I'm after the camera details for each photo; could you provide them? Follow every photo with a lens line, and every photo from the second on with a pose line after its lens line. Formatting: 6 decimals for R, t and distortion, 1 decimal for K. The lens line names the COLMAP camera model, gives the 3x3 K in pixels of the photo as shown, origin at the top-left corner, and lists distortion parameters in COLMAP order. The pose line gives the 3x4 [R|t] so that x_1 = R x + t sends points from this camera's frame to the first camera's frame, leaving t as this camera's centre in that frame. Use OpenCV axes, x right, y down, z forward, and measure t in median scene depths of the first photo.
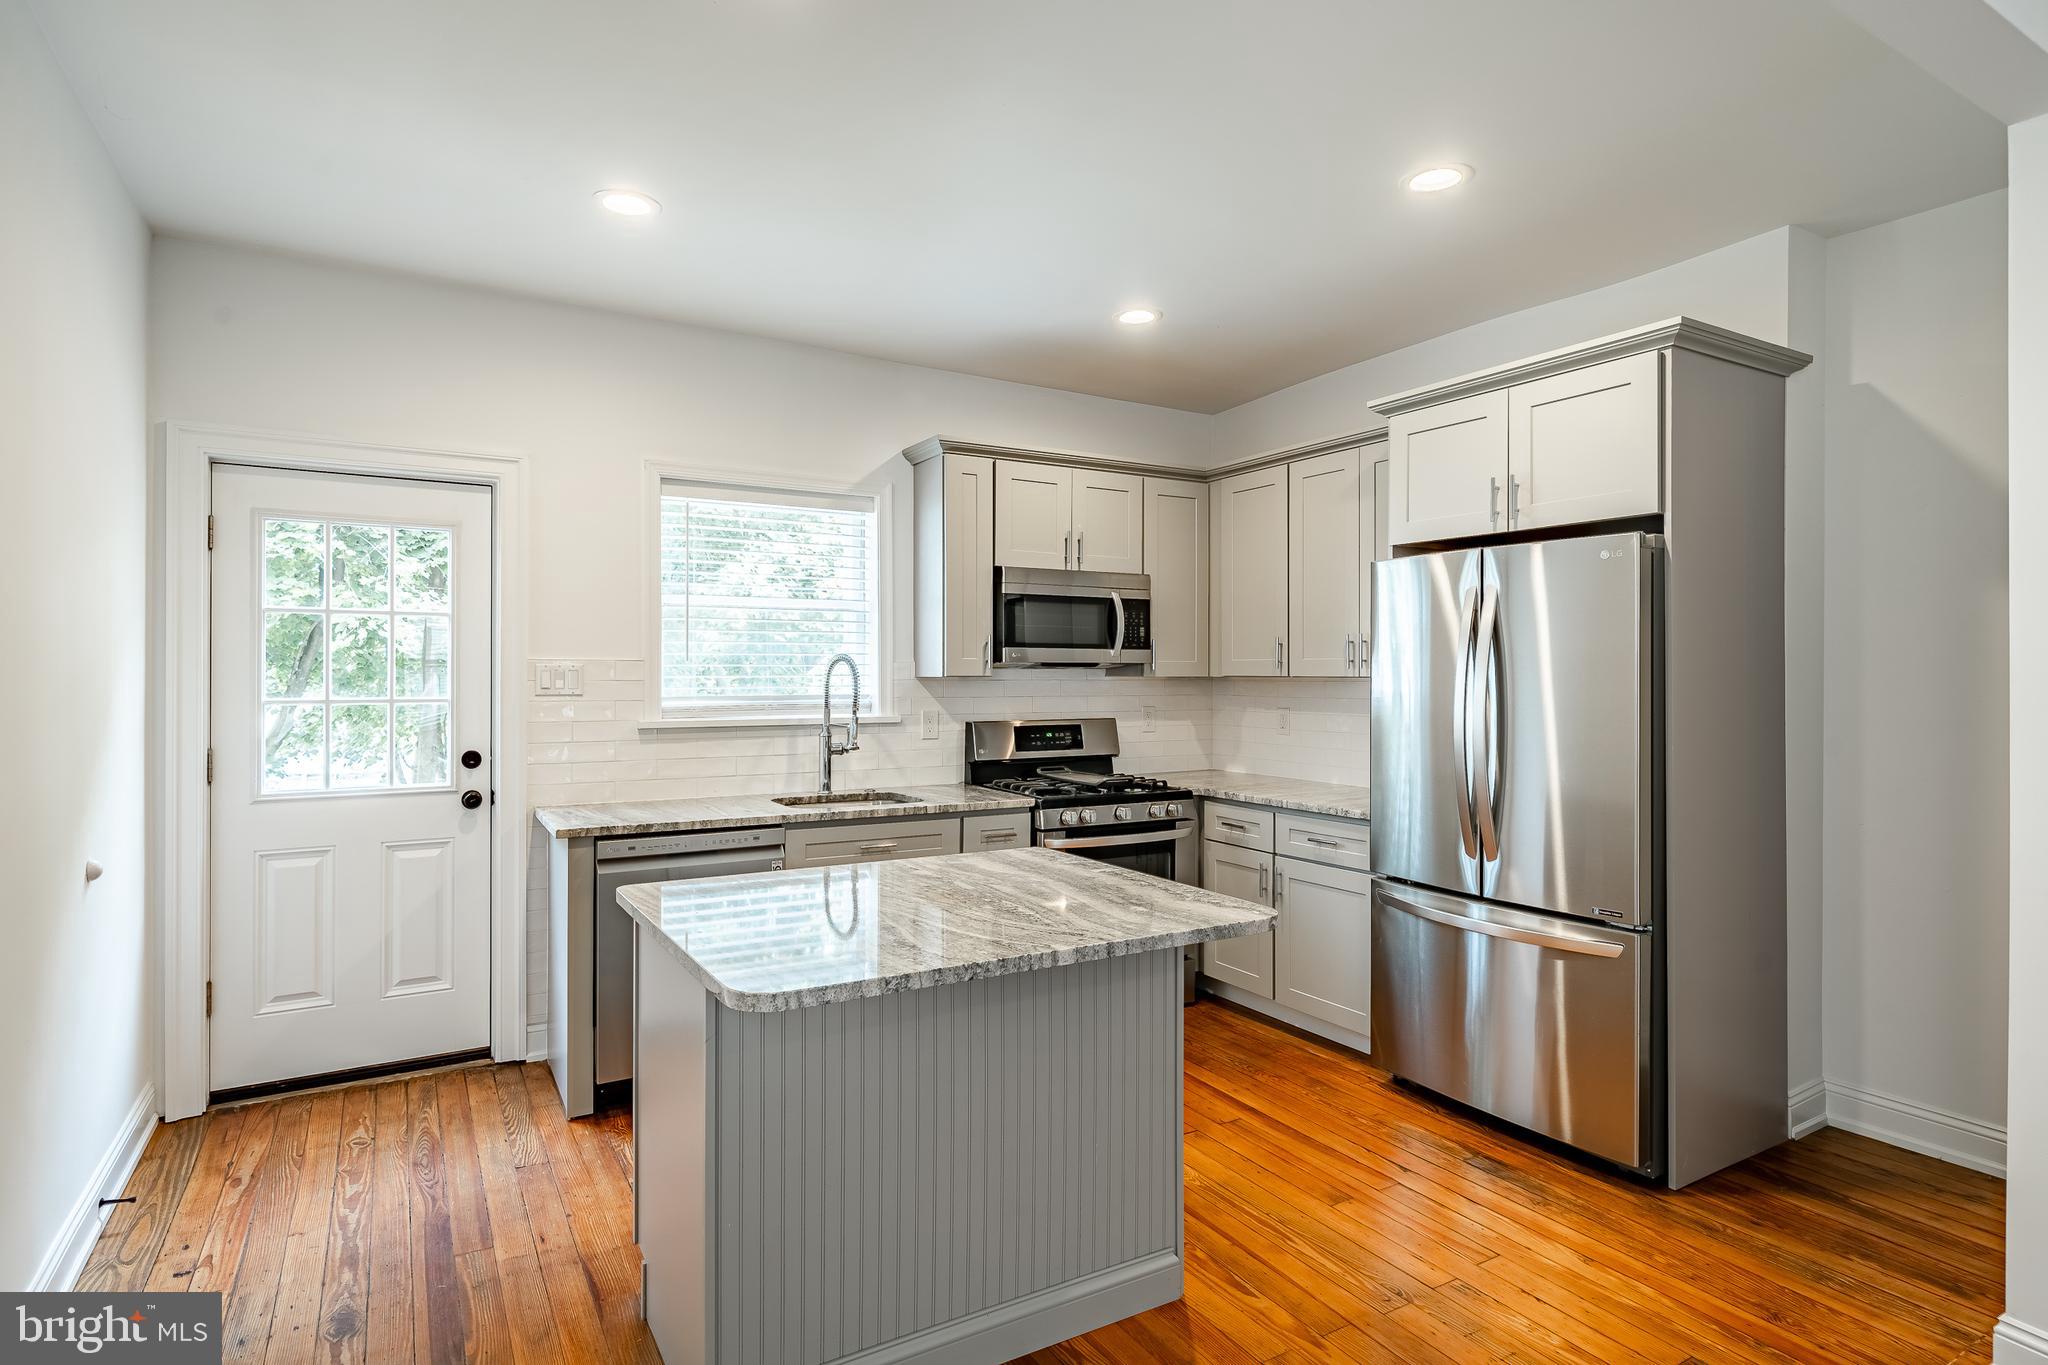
lens RADIAL K [[1071.4, 0, 1035.1], [0, 1071.4, 676.1], [0, 0, 1]] dist [-0.004321, 0.001568]
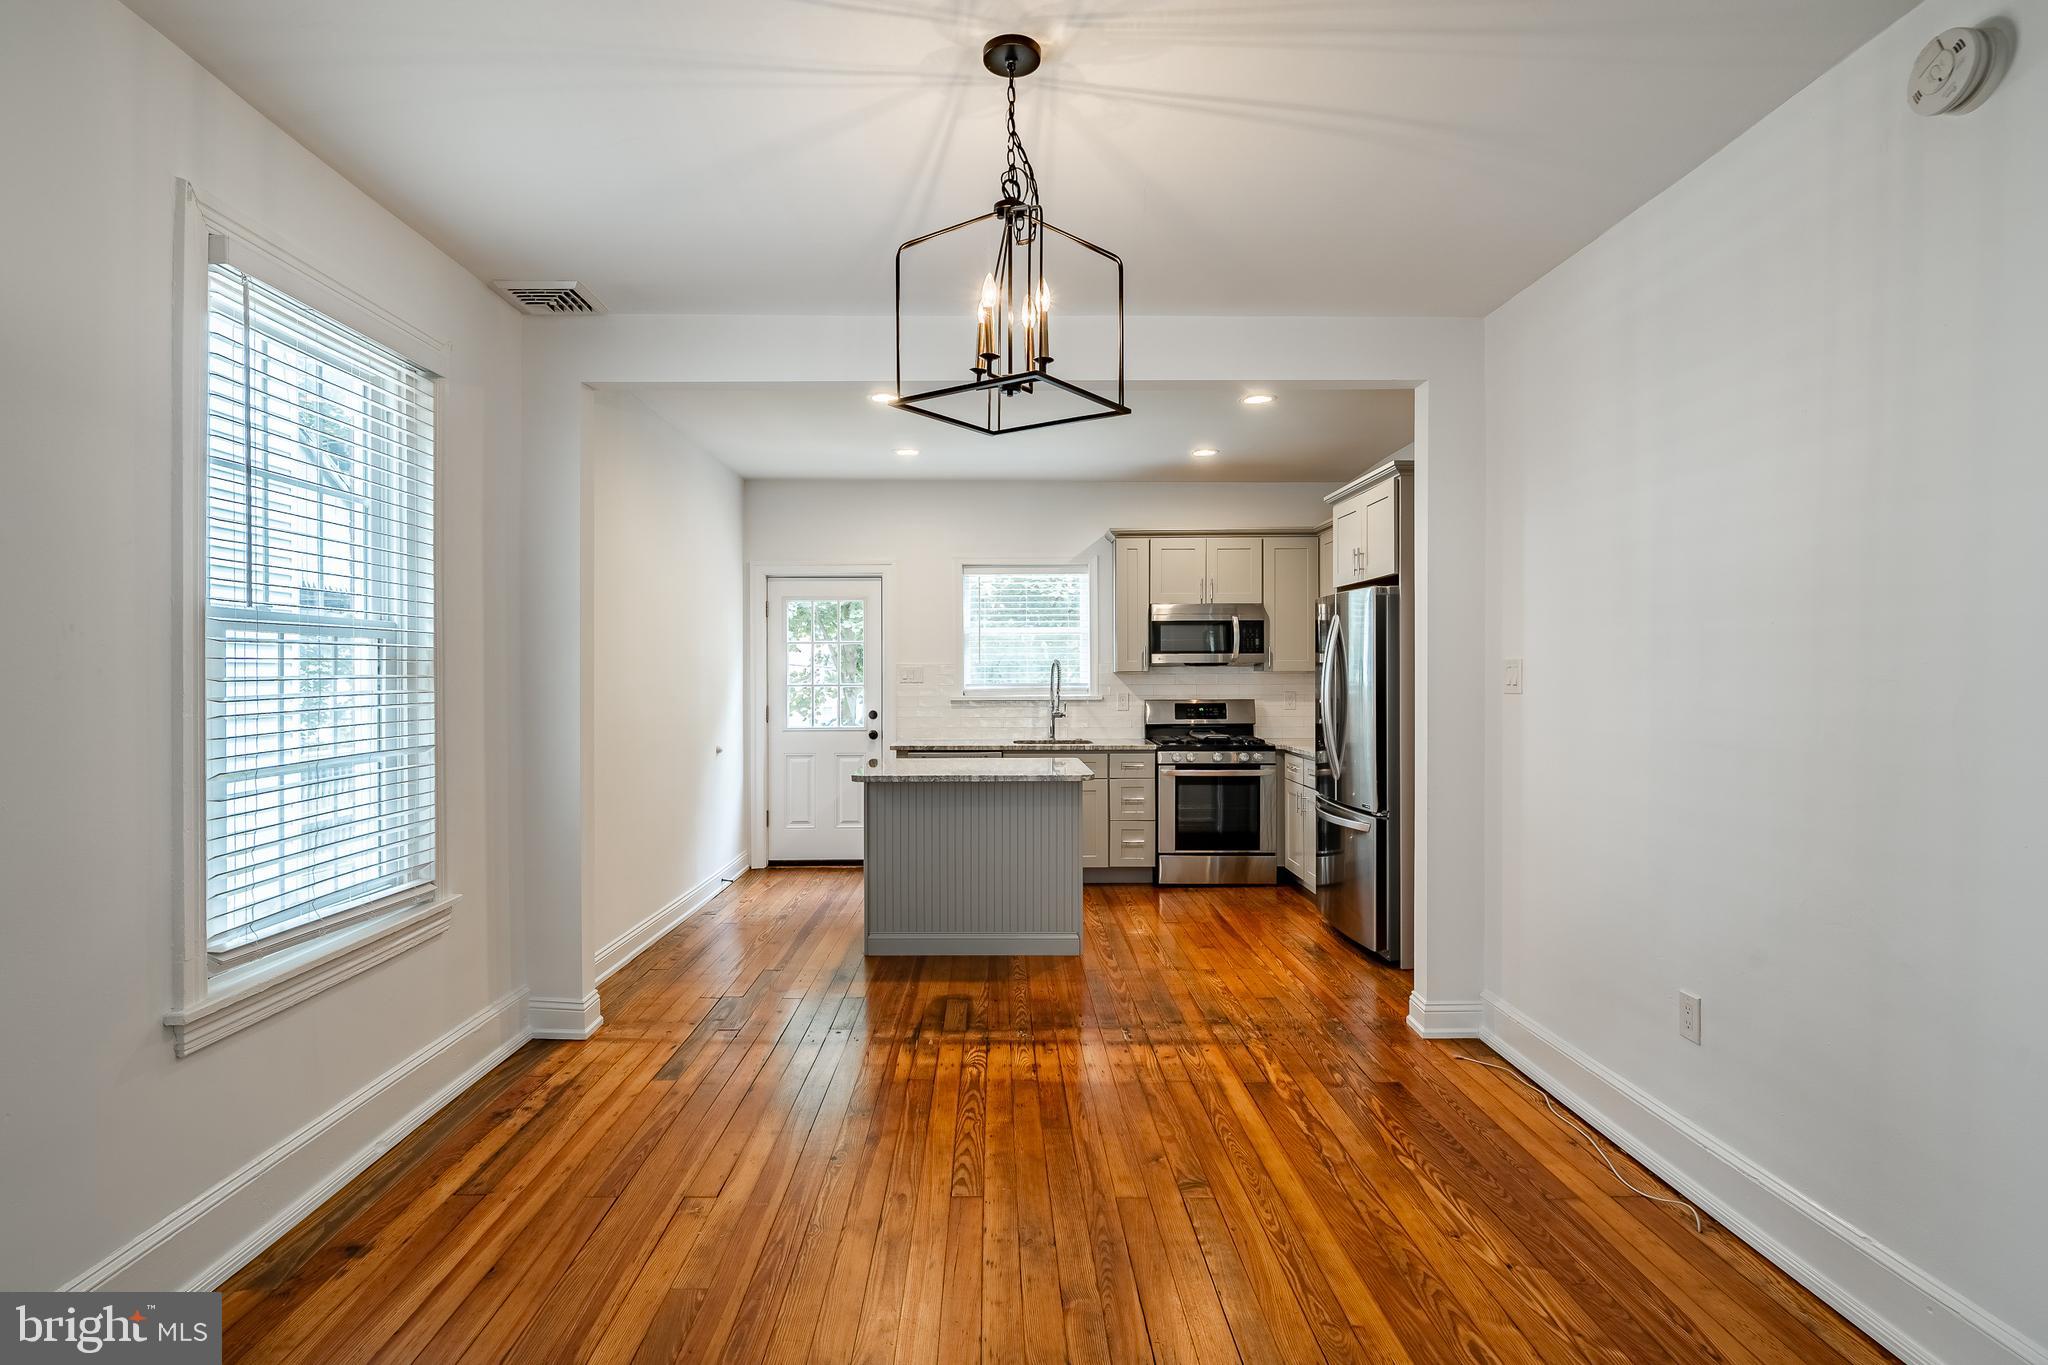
lens RADIAL K [[1071.4, 0, 1004.5], [0, 1071.4, 673.9], [0, 0, 1]] dist [-0.004321, 0.001568]
pose [[0.866028, -0.004333, -0.499977, 0.602373], [0.005406, 0.999985, 0.000696, 0.001573], [0.499967, -0.003306, 0.866038, -0.533953]]
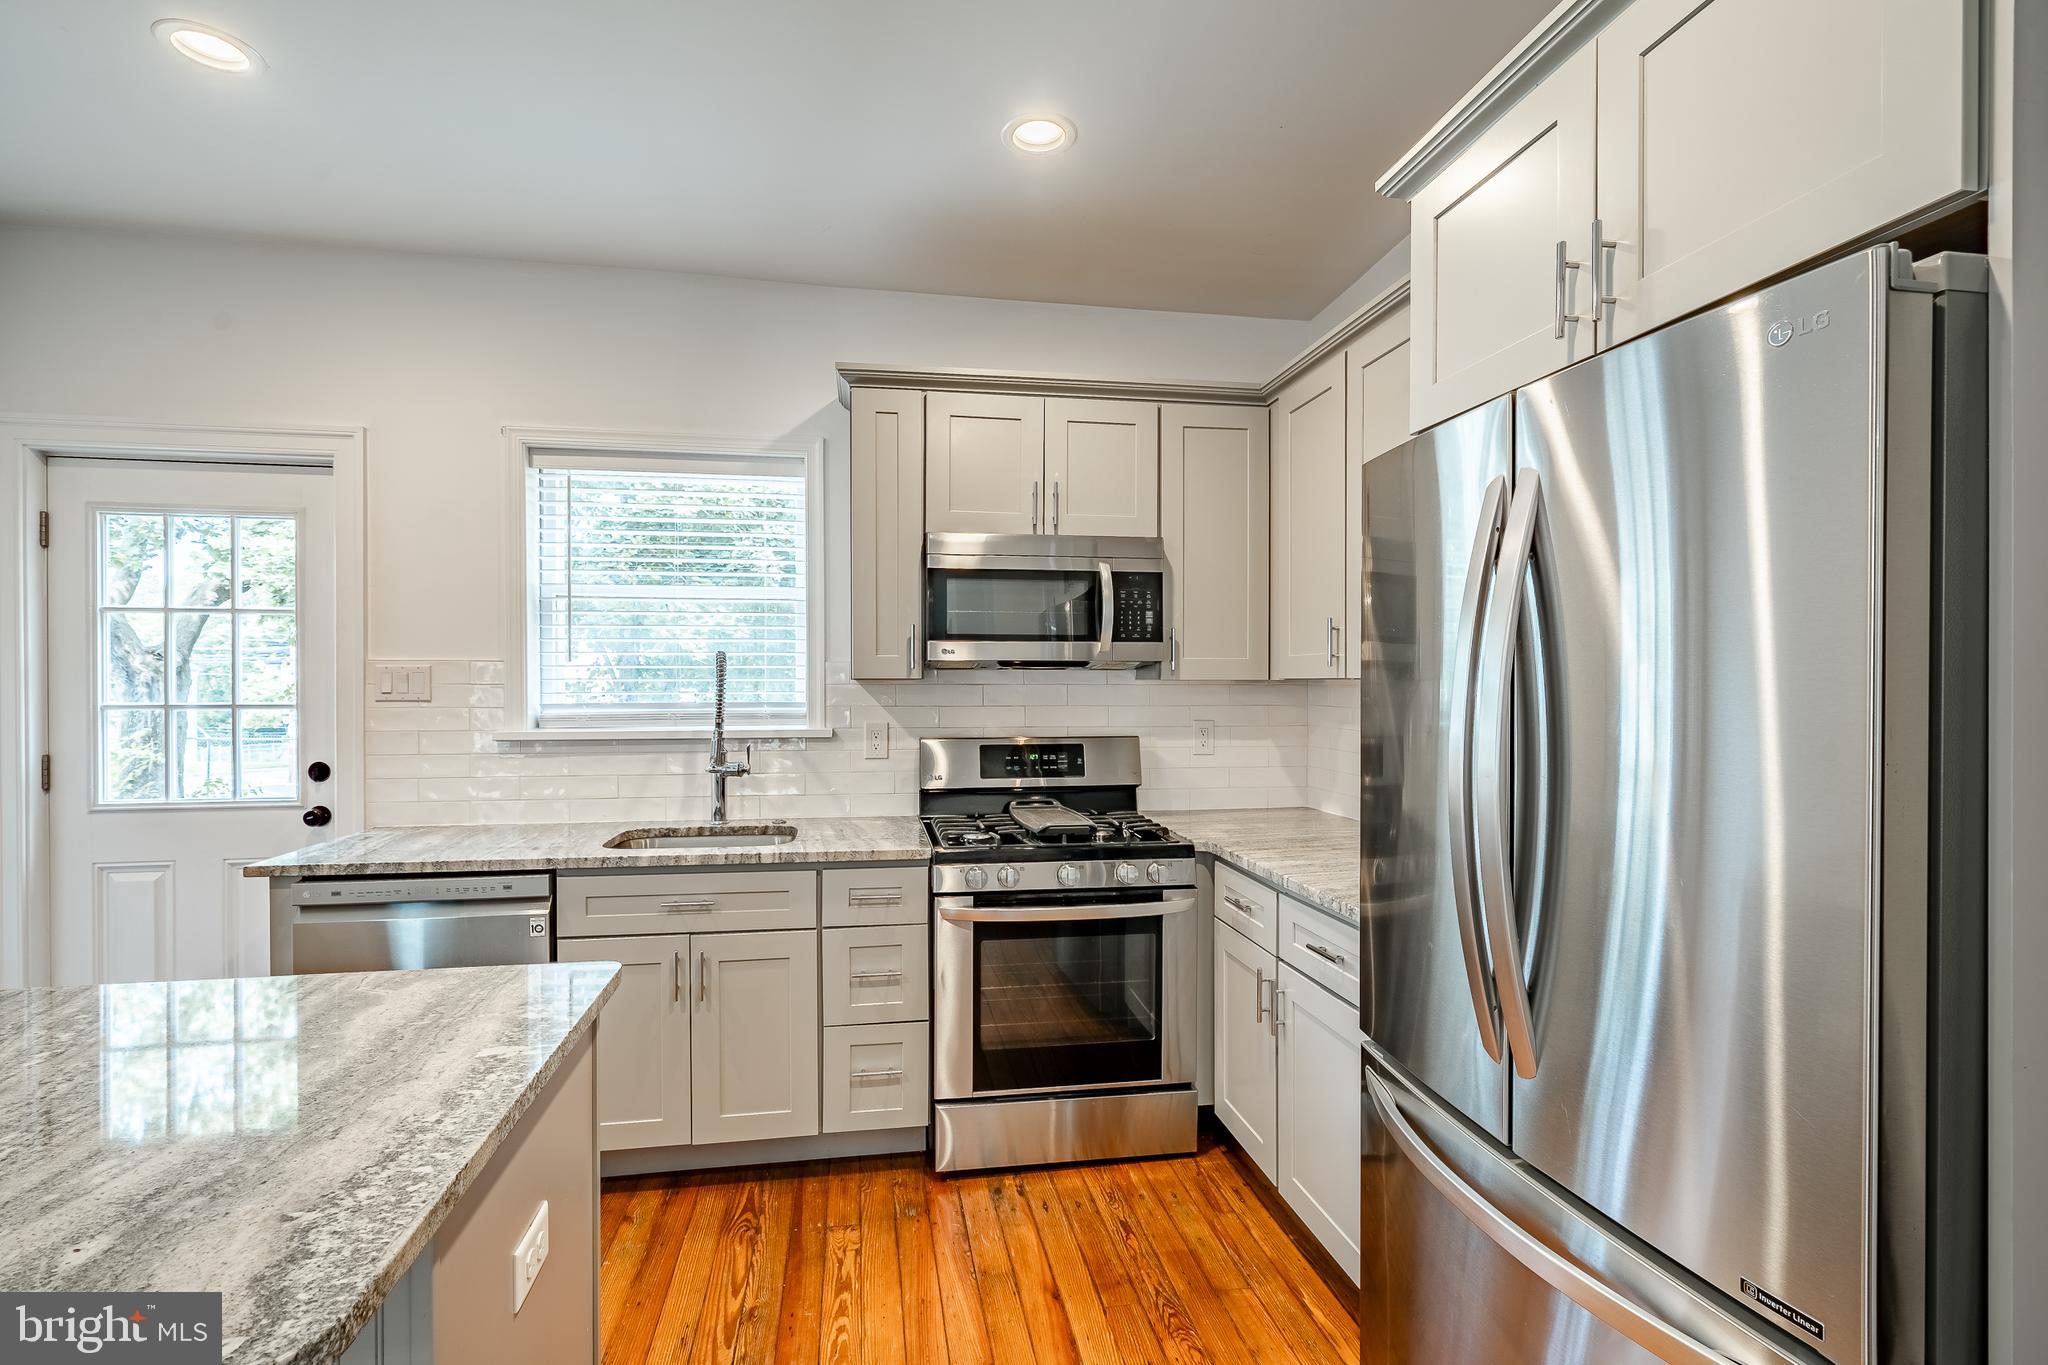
lens RADIAL K [[973.2, 0, 1001.6], [0, 973.2, 688.3], [0, 0, 1]] dist [0.000114, -0.000776]
pose [[0.931407, -0.000072, -0.363980, 0.270573], [0.000833, 0.999998, 0.001934, 0.005711], [0.363979, -0.002105, 0.931405, 0.393460]]
